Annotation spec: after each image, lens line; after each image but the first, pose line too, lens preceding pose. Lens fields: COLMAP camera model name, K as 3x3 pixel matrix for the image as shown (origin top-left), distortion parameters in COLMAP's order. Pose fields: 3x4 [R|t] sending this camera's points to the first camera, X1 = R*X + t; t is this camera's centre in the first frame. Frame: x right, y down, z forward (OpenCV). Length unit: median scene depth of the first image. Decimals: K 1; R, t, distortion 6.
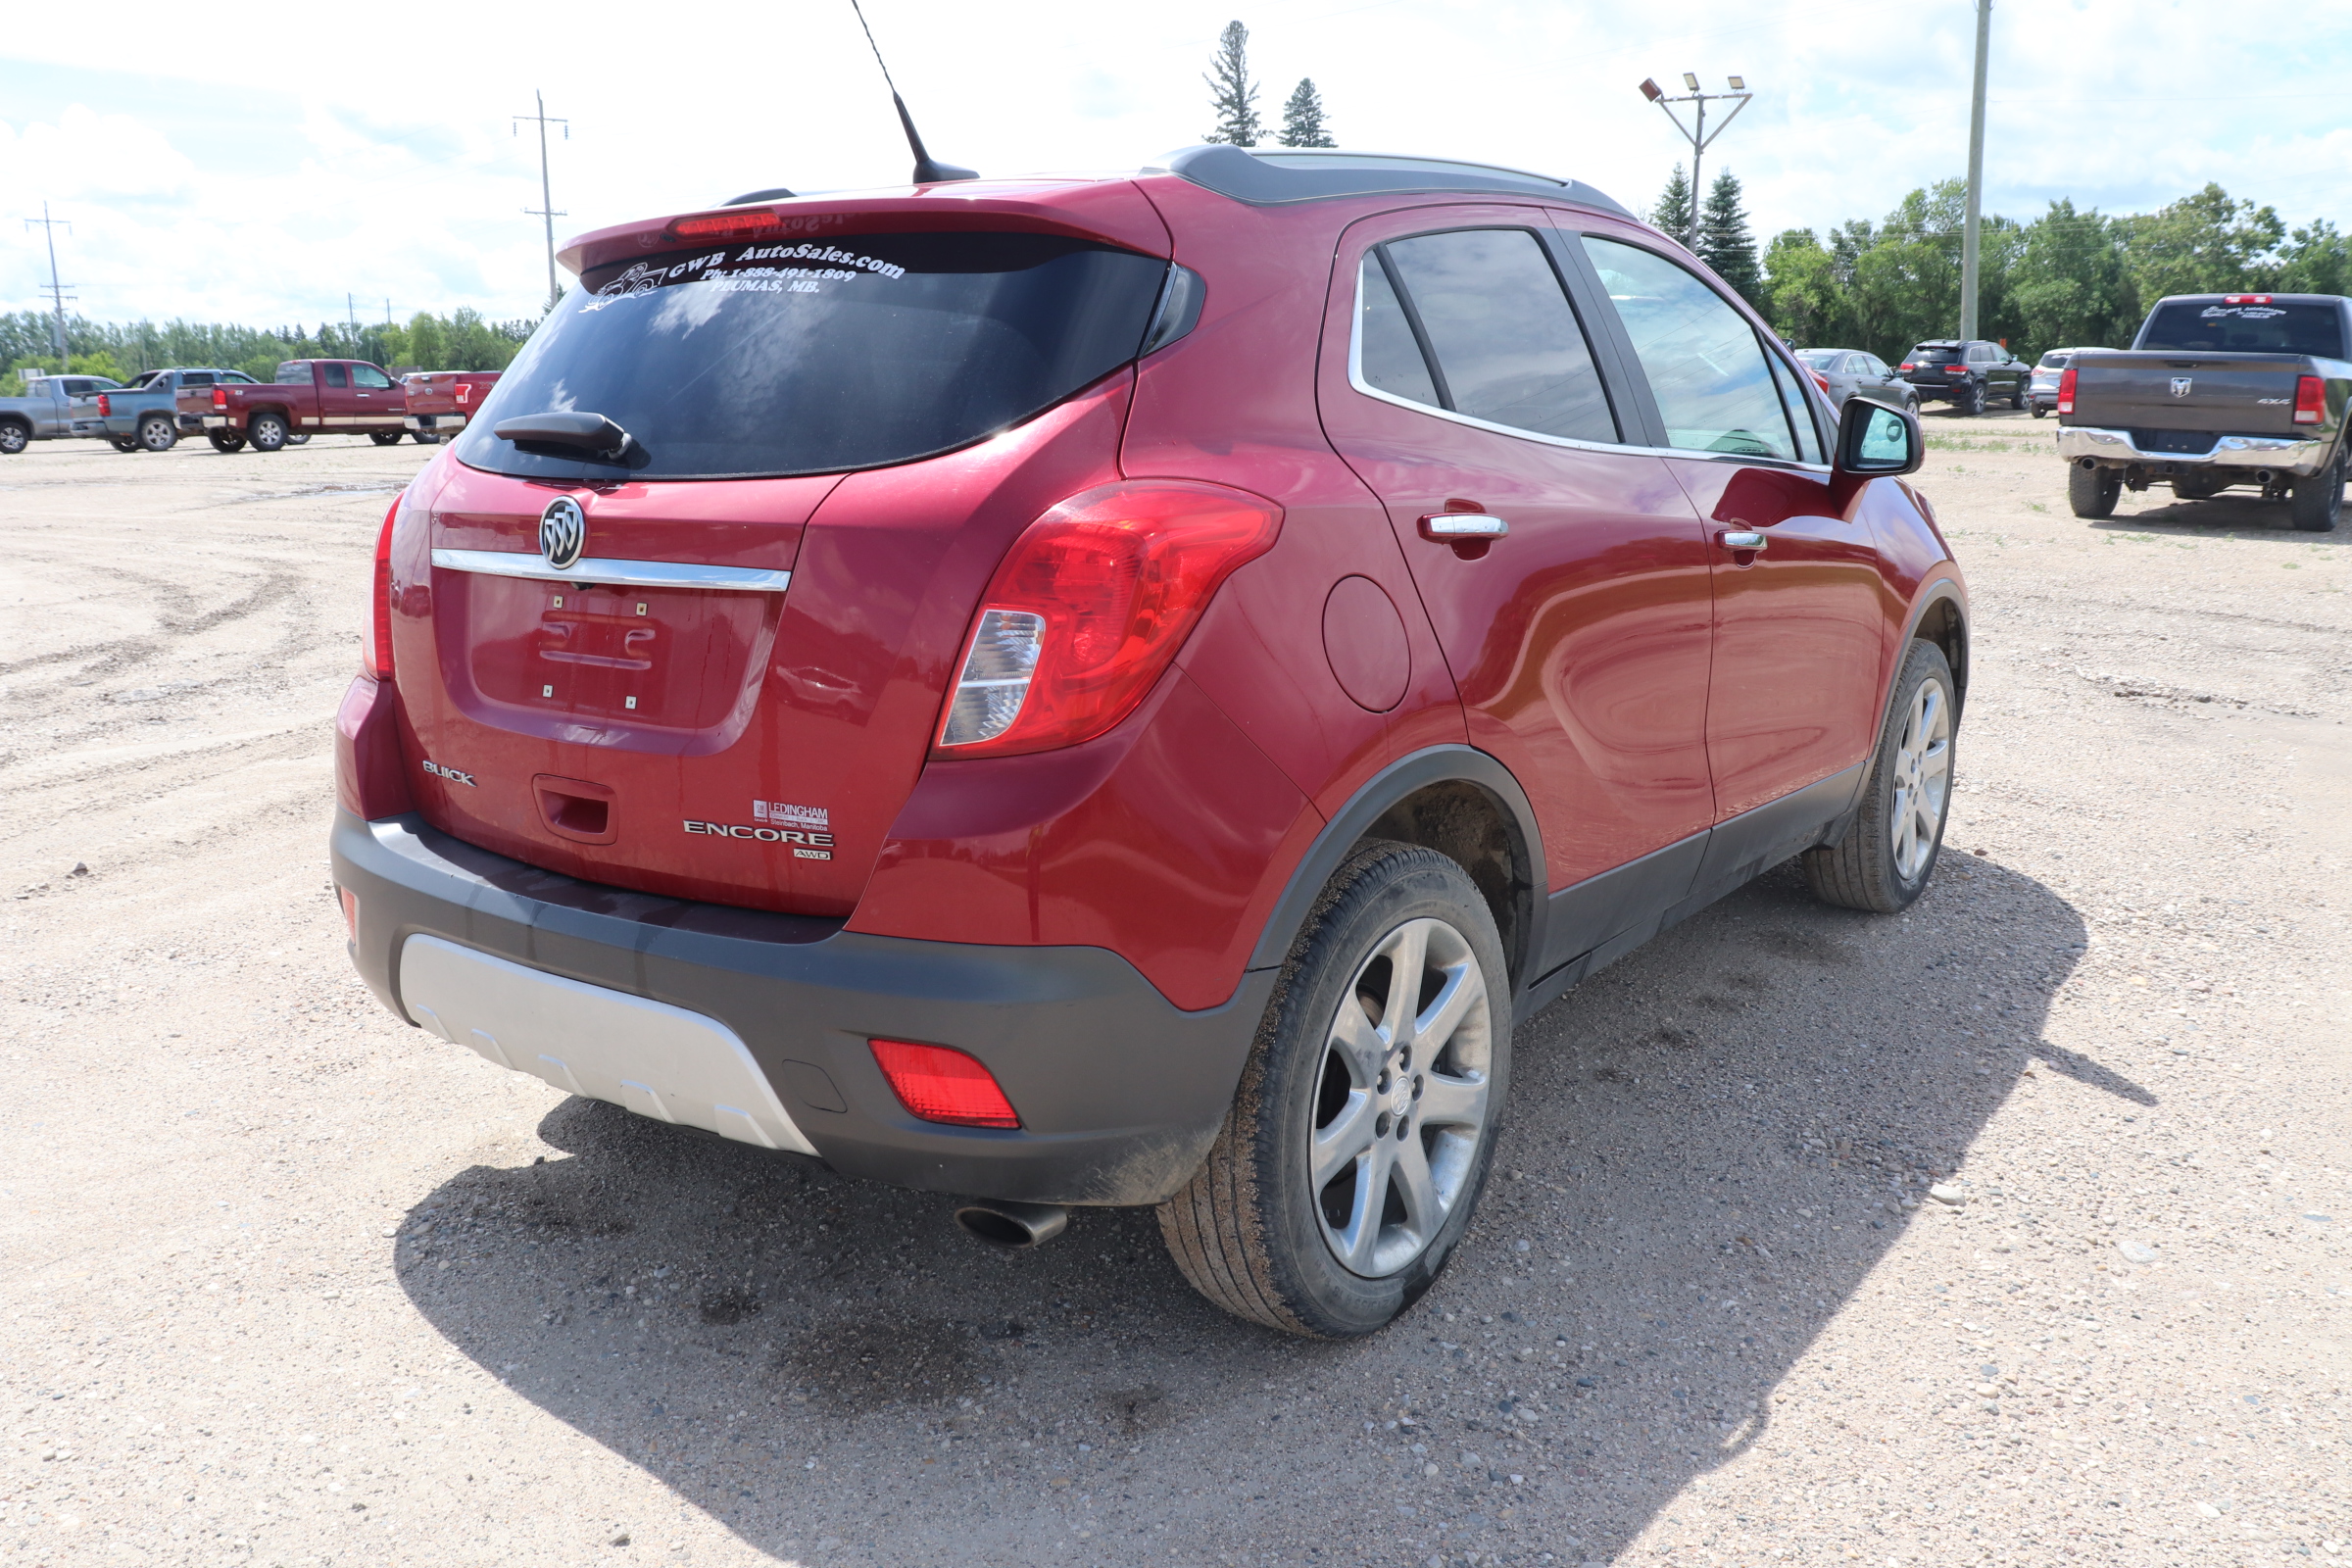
lens RADIAL K [[1958.4, 0, 1173.8], [0, 1958.4, 779.8], [0, 0, 1]] dist [-0.131732, 0.082843]
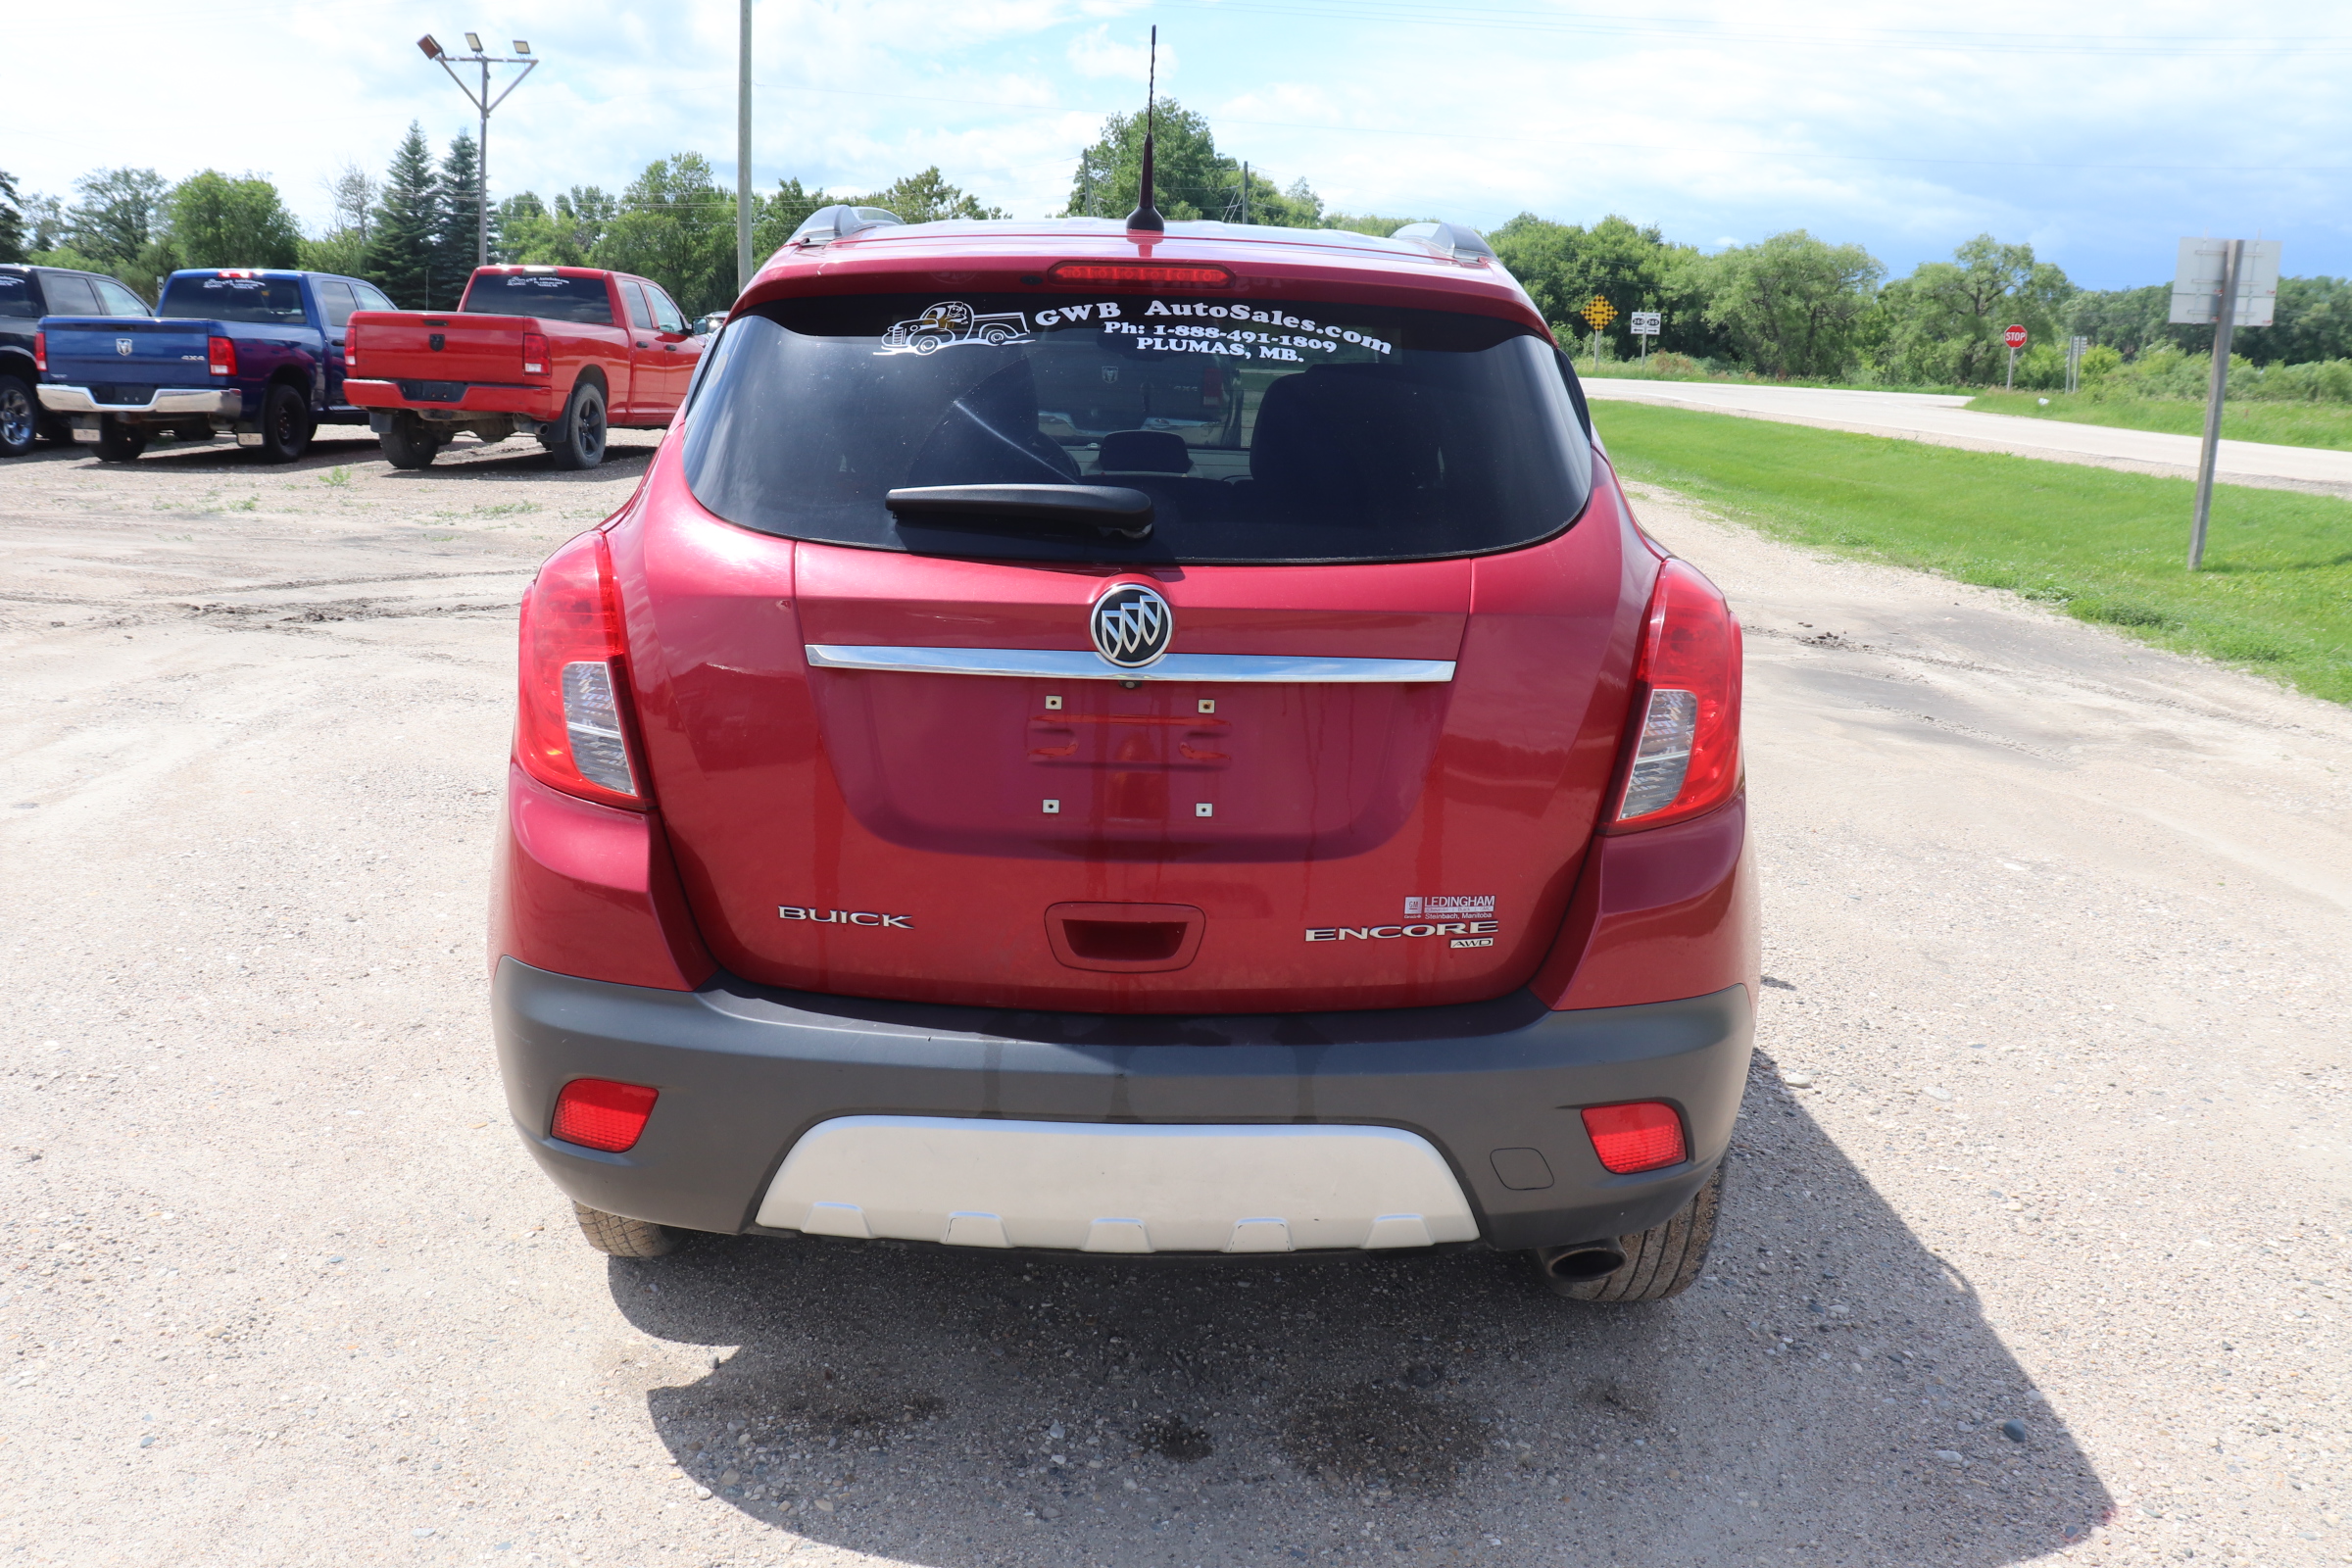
lens RADIAL K [[1958.4, 0, 1159.1], [0, 1958.4, 779.8], [0, 0, 1]] dist [-0.131732, 0.082843]
pose [[0.793983, -0.099389, 0.599761, -0.797576], [0.087493, 0.994957, 0.049053, -0.095116], [-0.601611, 0.013527, 0.798674, 0.264921]]
